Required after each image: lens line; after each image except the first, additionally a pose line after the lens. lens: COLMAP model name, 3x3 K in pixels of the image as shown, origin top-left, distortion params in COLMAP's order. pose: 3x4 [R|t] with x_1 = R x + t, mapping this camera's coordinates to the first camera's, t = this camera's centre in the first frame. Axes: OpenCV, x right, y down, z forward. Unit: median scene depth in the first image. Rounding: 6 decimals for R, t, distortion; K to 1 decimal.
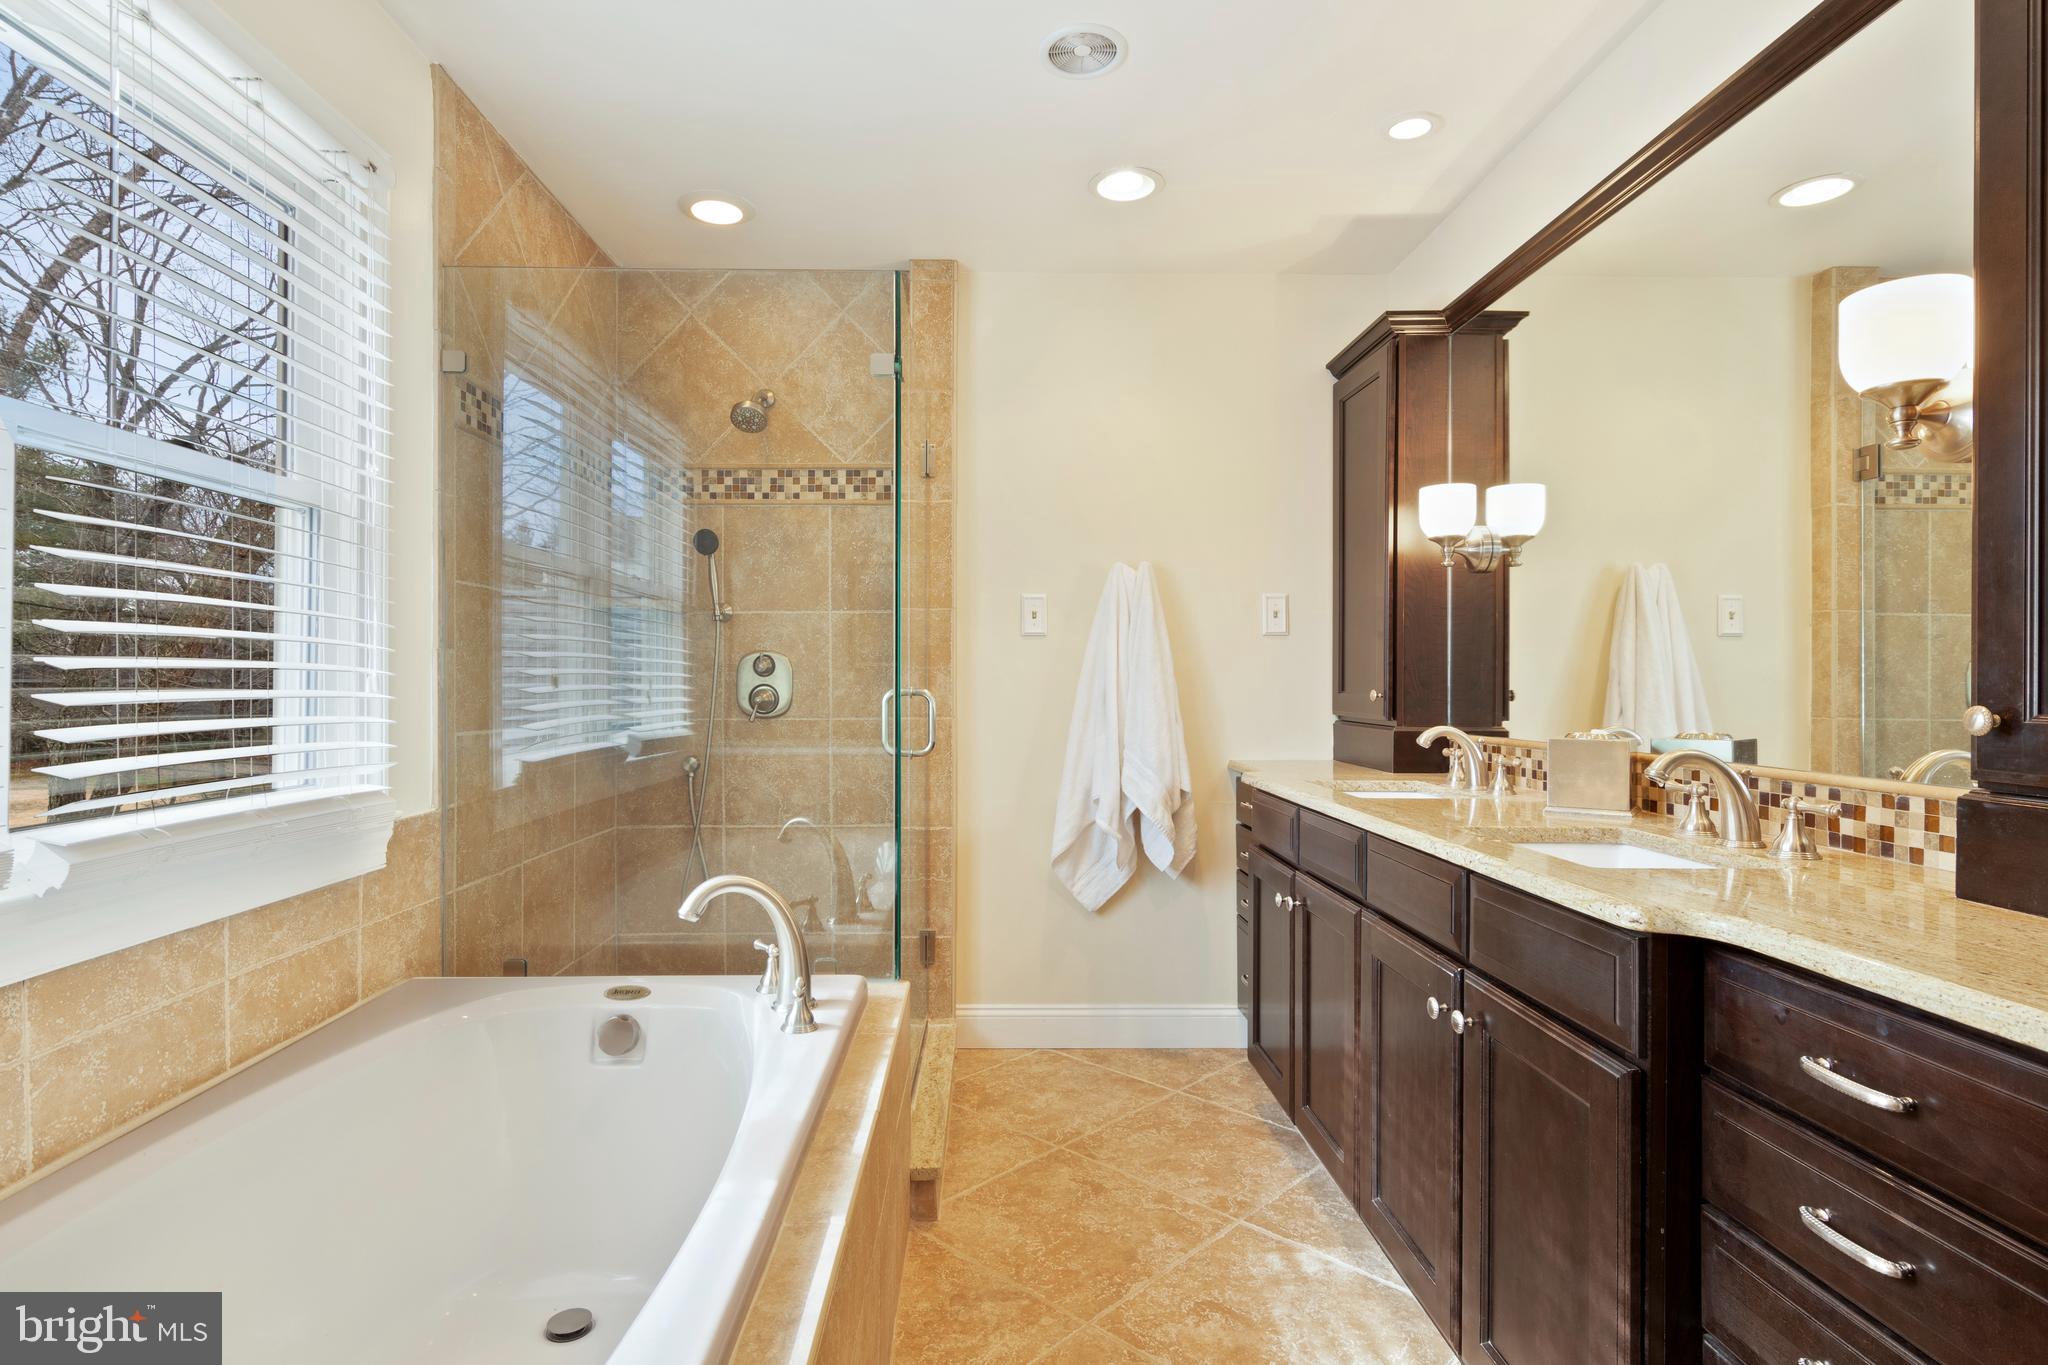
lens RADIAL K [[1042.5, 0, 1022.3], [0, 1042.5, 682.3], [0, 0, 1]] dist [0.013483, -0.005358]
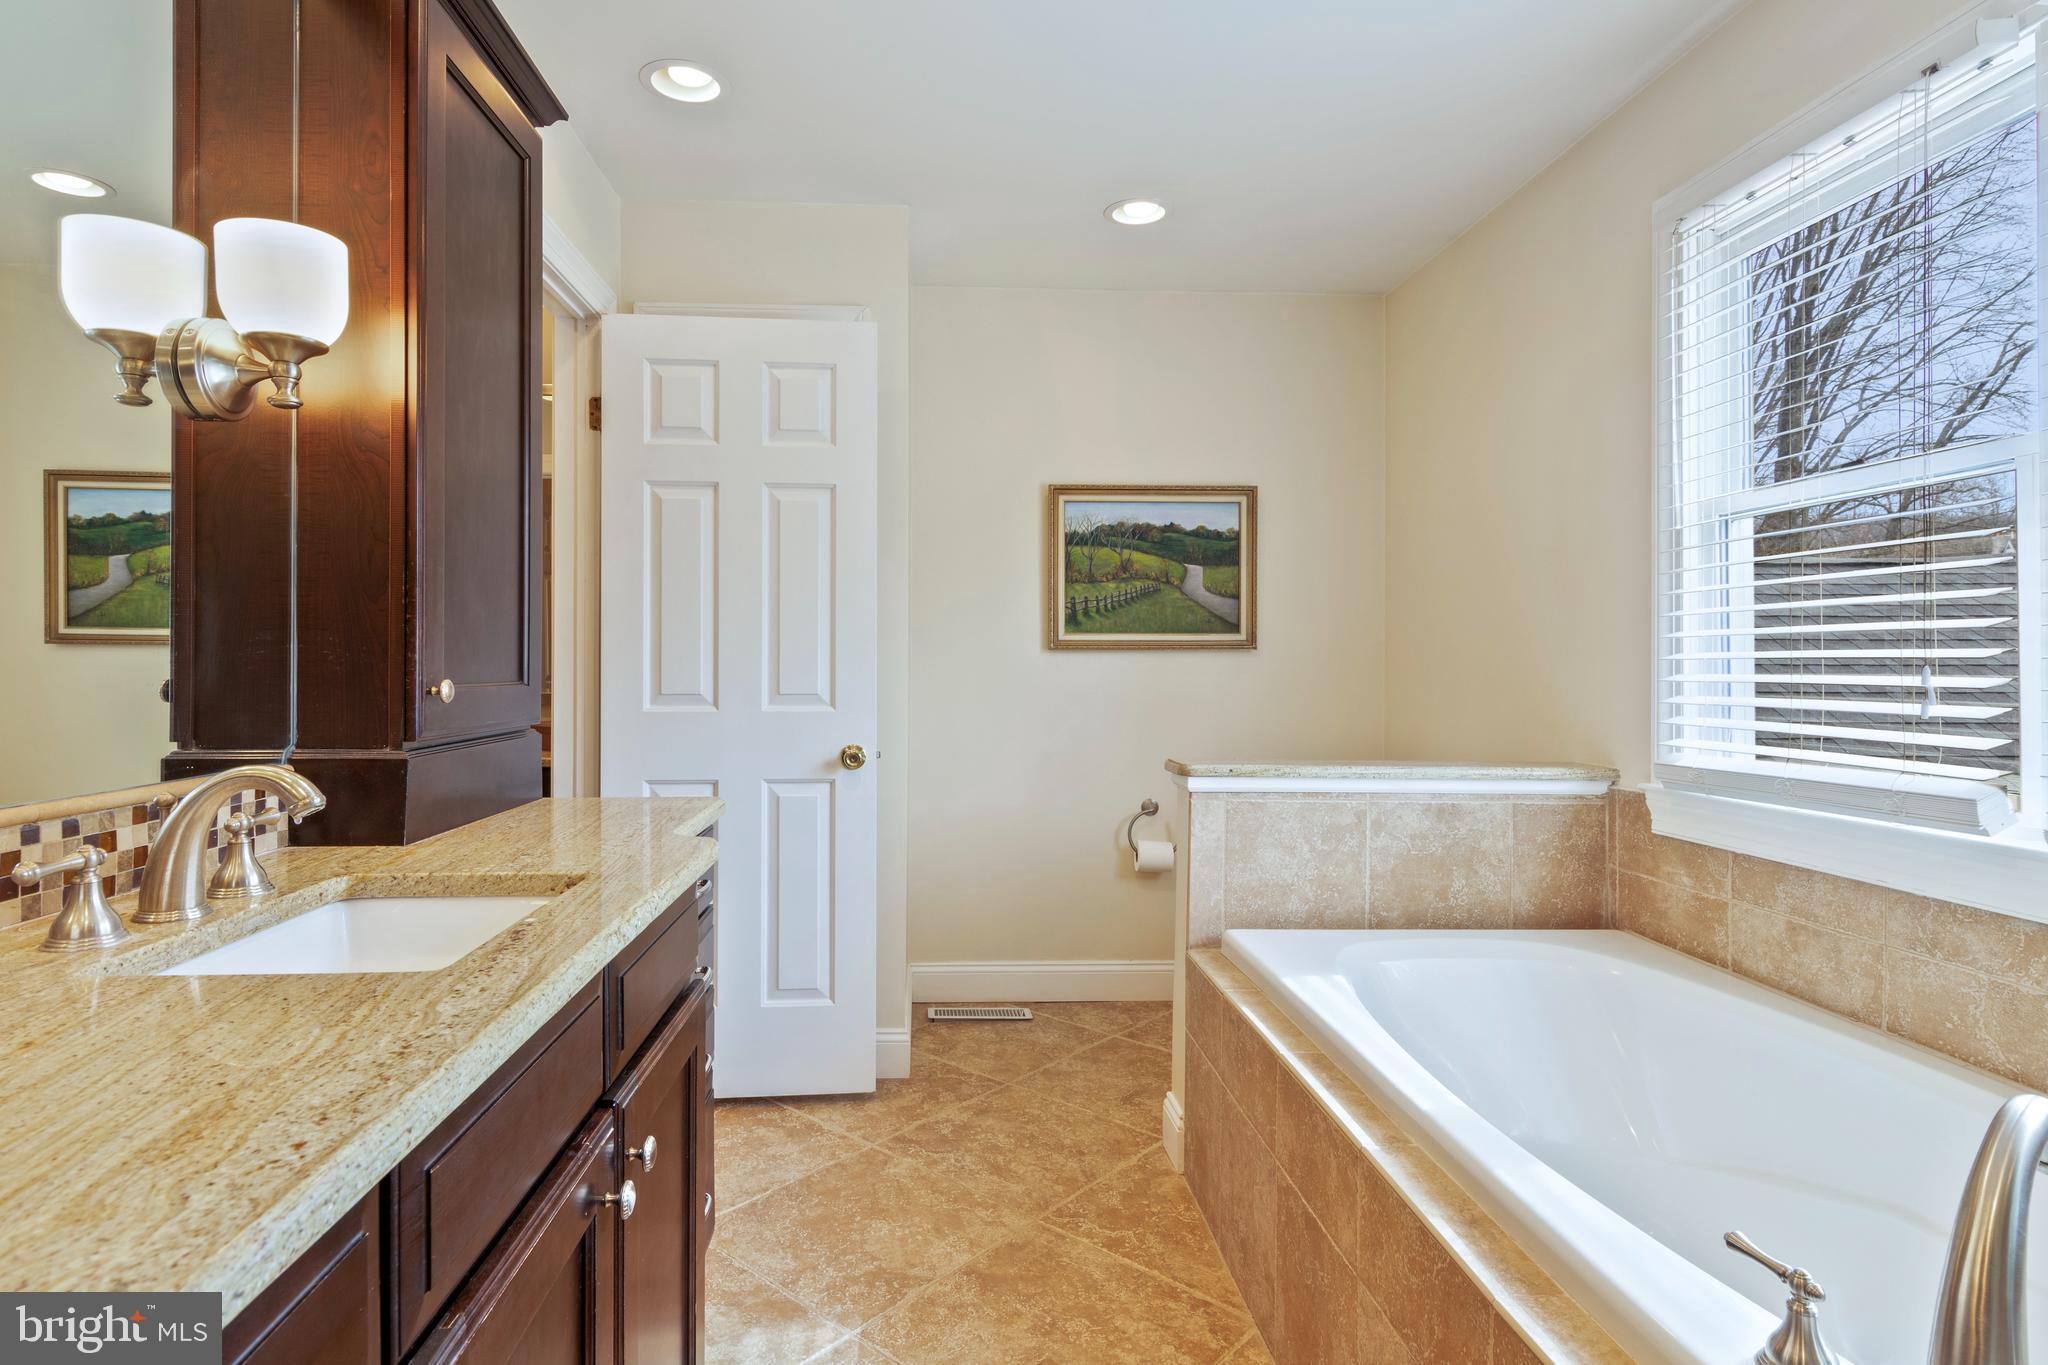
lens RADIAL K [[1042.5, 0, 1021.0], [0, 1042.5, 675.5], [0, 0, 1]] dist [0.013483, -0.005358]
pose [[-0.998818, -0.004025, -0.048439, 0.250732], [-0.004382, 0.999964, 0.007250, 0.003707], [0.048408, 0.007453, -0.998800, 2.060233]]
